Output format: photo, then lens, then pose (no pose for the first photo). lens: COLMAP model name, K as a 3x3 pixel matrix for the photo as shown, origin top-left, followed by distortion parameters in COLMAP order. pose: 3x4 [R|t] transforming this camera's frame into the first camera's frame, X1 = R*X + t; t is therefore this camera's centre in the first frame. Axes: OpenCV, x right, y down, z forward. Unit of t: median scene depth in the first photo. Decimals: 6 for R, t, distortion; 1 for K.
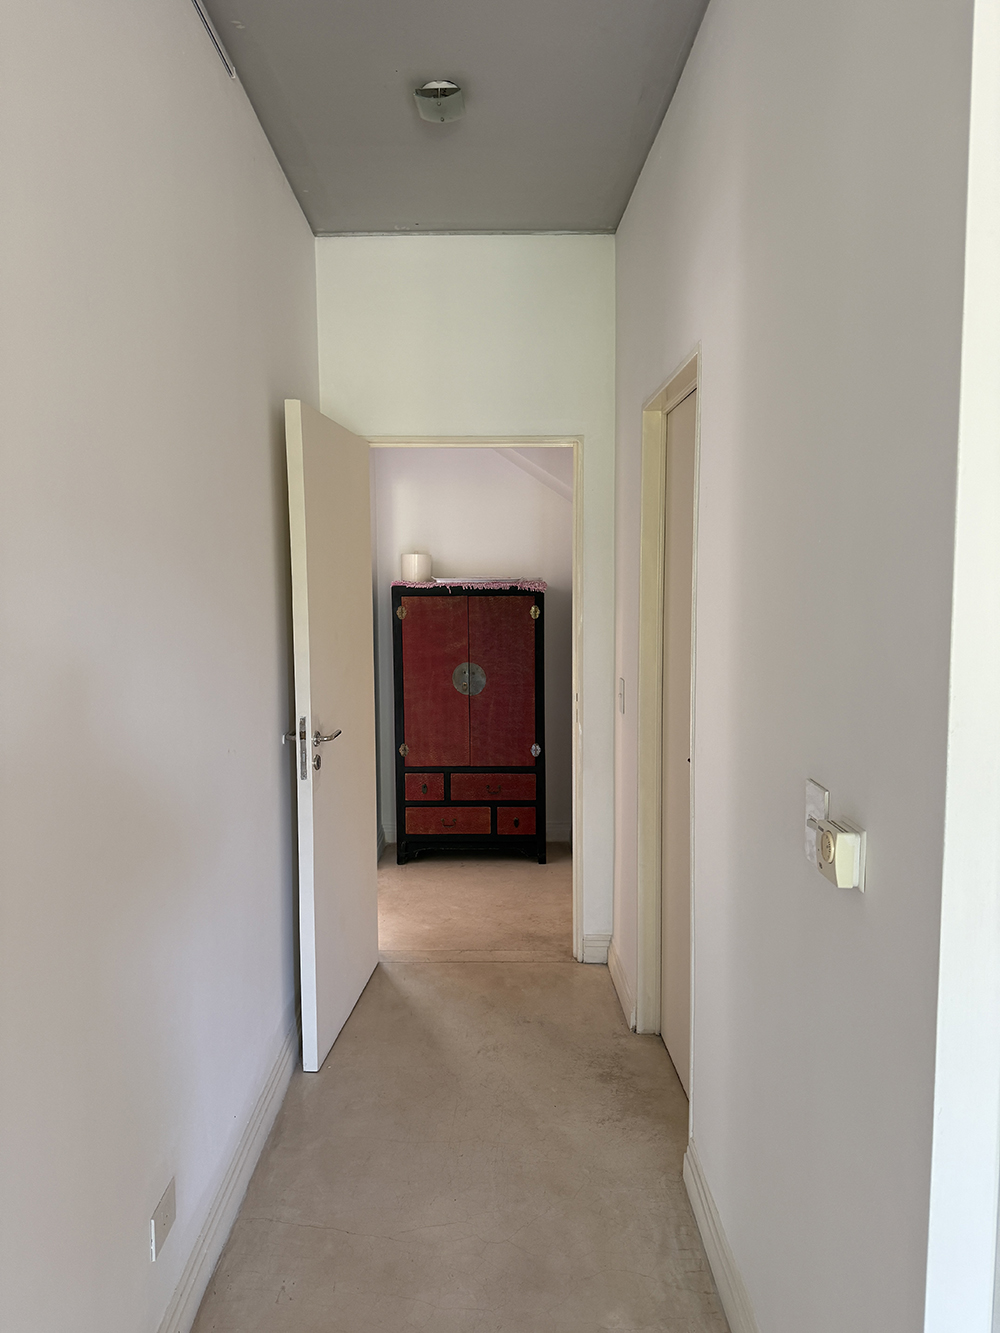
lens RADIAL K [[930.0, 0, 497.8], [0, 930.0, 664.2], [0, 0, 1]] dist [0.080684, -0.109570]
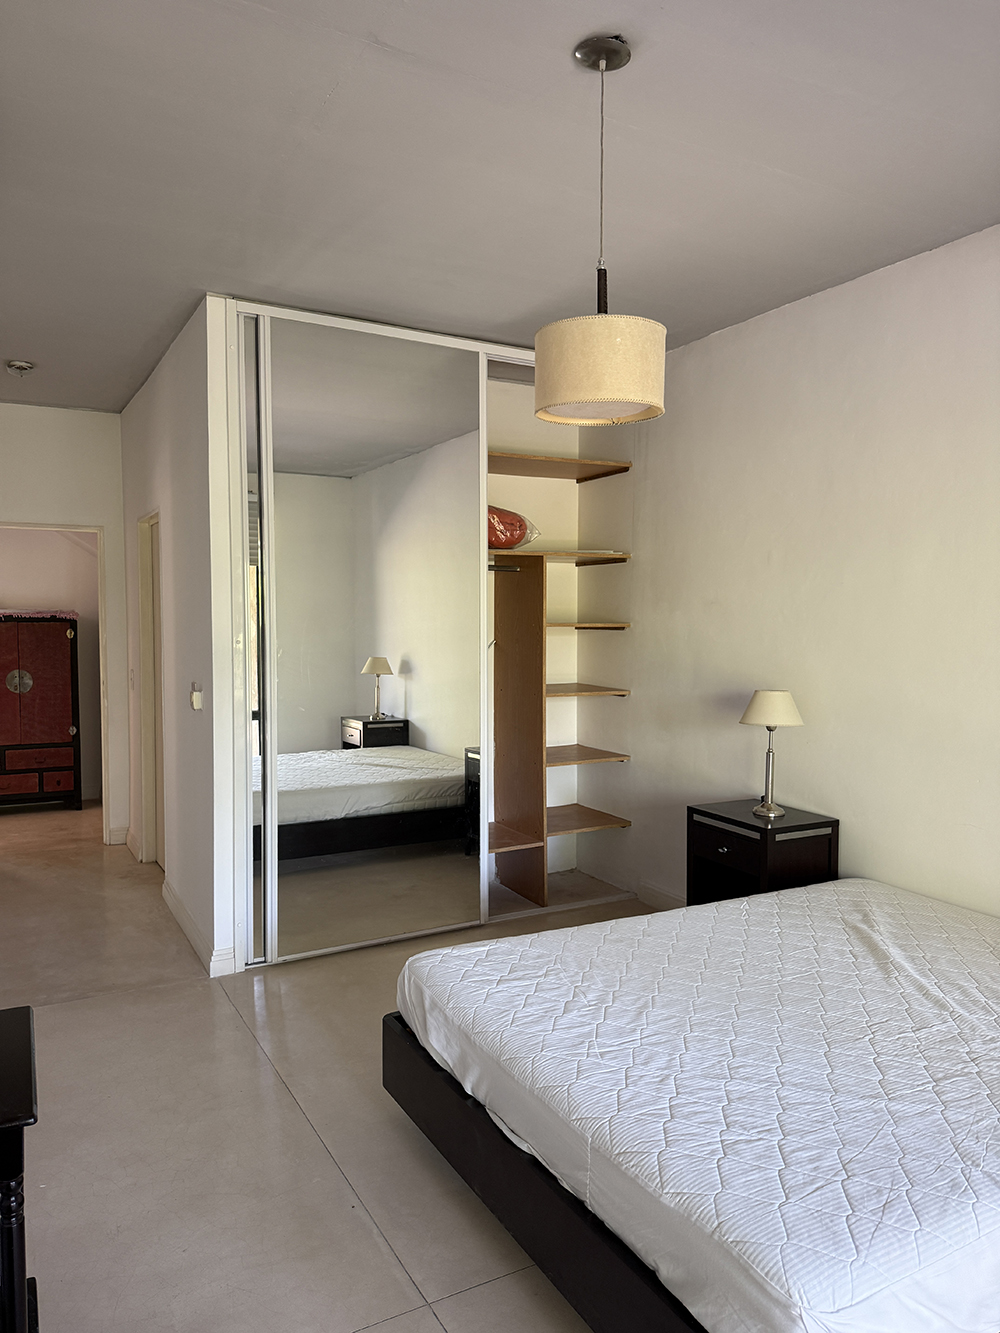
lens RADIAL K [[964.8, 0, 499.1], [0, 964.8, 666.6], [0, 0, 1]] dist [0.018971, -0.017027]
pose [[0.888944, -0.017412, 0.457684, -0.055596], [0.033618, 0.999062, -0.027286, 0.057461], [-0.456780, 0.039642, 0.888696, -0.622458]]
